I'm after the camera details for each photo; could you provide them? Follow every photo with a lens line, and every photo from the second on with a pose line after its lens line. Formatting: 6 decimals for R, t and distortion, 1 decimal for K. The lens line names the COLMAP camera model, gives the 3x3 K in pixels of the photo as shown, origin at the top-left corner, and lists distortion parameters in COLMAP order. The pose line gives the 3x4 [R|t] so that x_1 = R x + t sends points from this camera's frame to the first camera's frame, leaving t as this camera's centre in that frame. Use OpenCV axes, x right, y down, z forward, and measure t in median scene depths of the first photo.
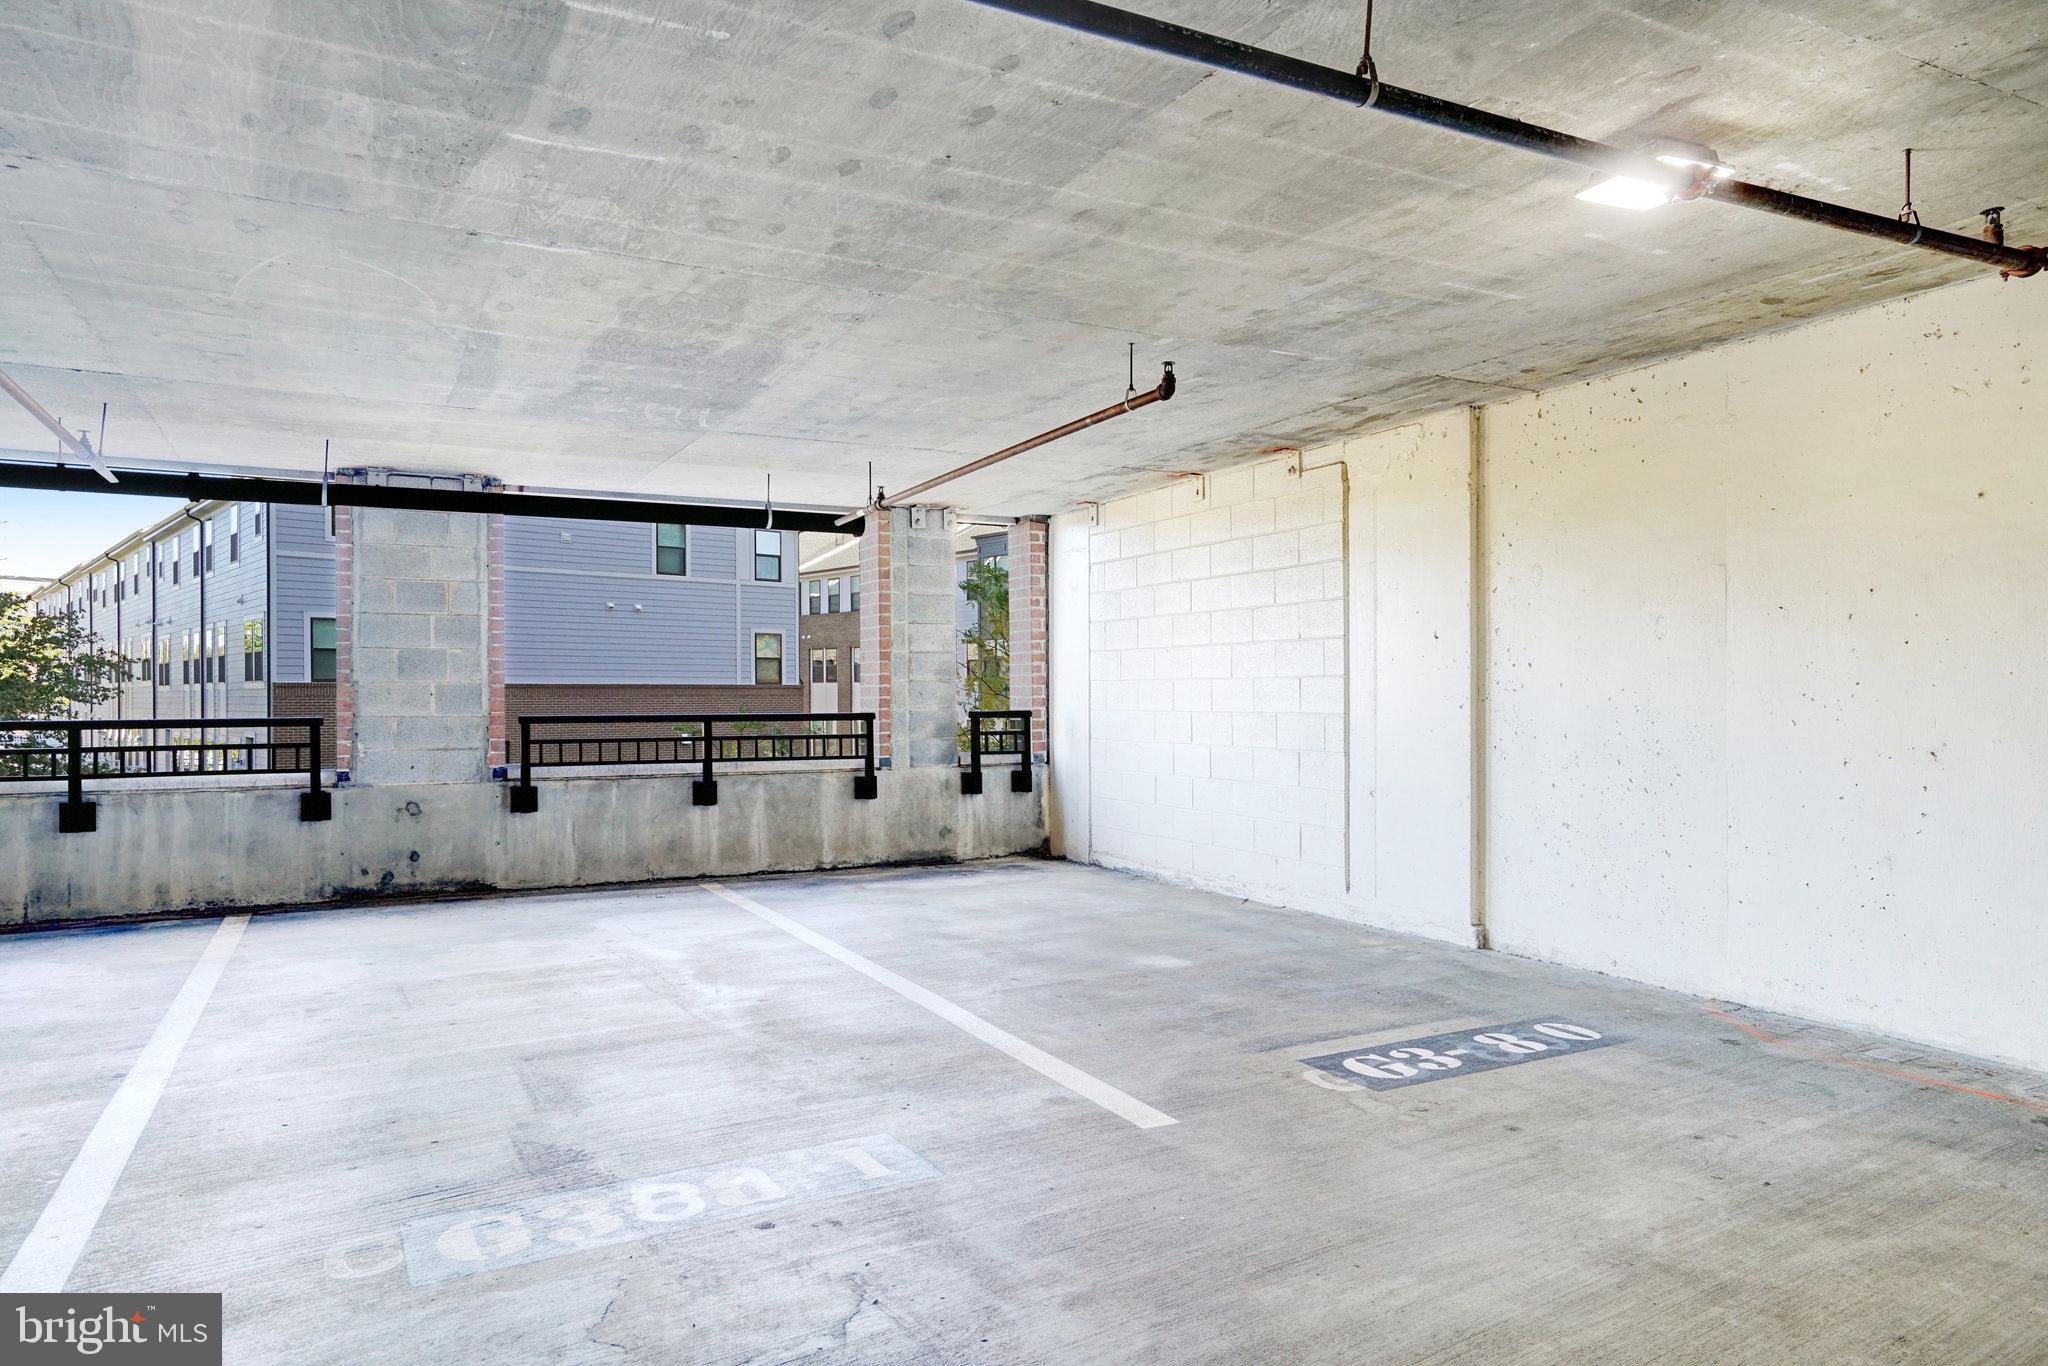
lens RADIAL K [[1298.7, 0, 1024.2], [0, 1298.7, 691.0], [0, 0, 1]] dist [-0.004060, 0.002615]
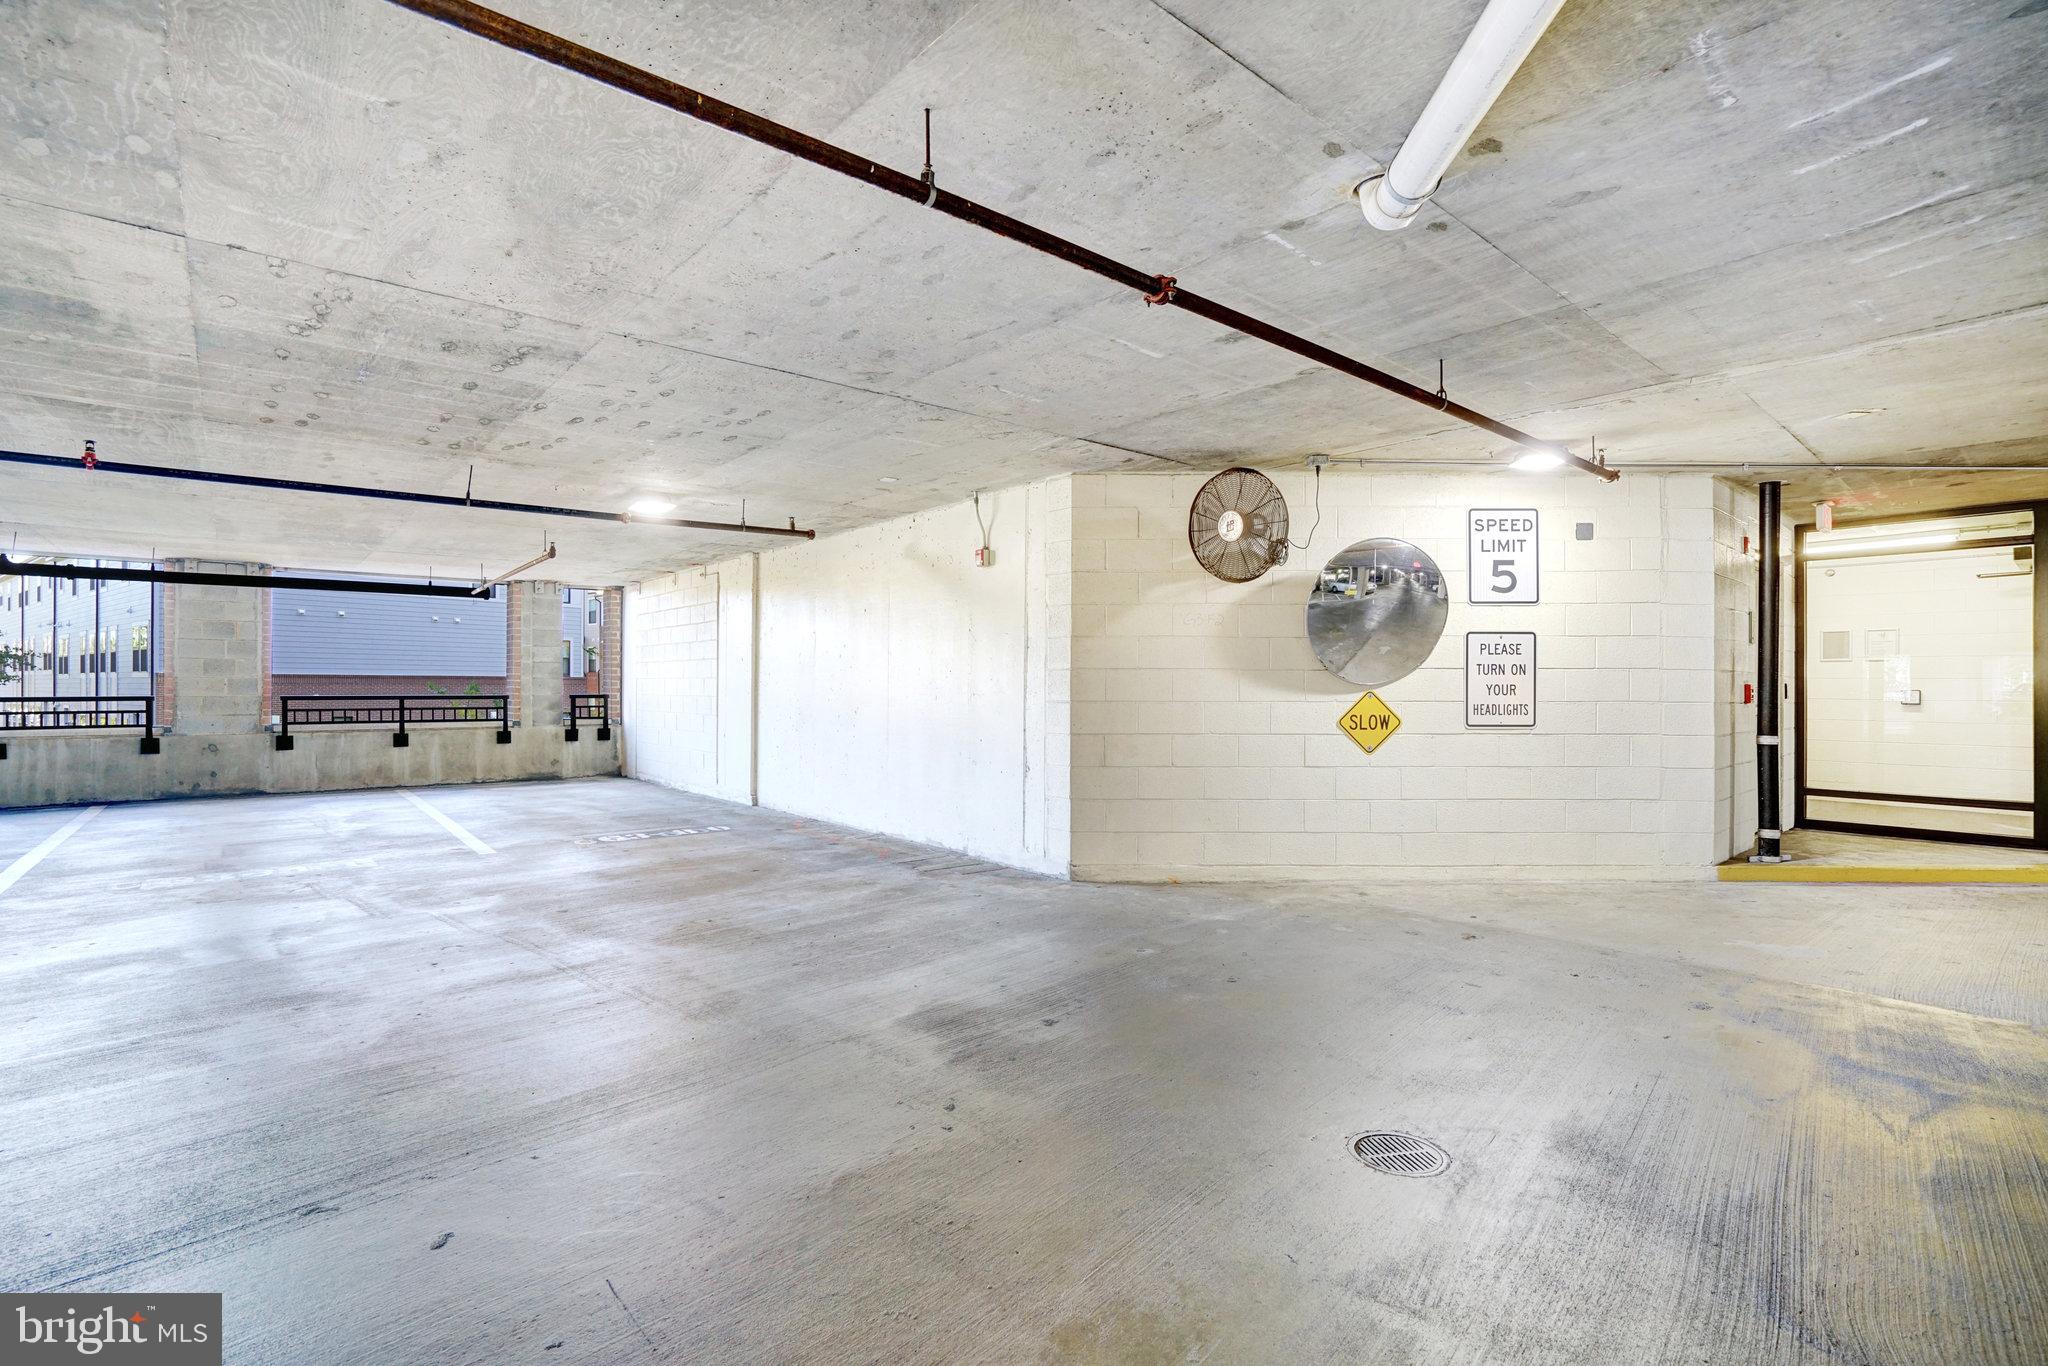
lens RADIAL K [[964.3, 0, 1022.1], [0, 964.3, 678.7], [0, 0, 1]] dist [-0.046516, 0.016702]
pose [[0.977982, 0.006756, 0.208581, 0.331557], [-0.006044, 0.999974, -0.004051, -0.005970], [-0.208603, 0.002701, 0.977997, -0.475543]]
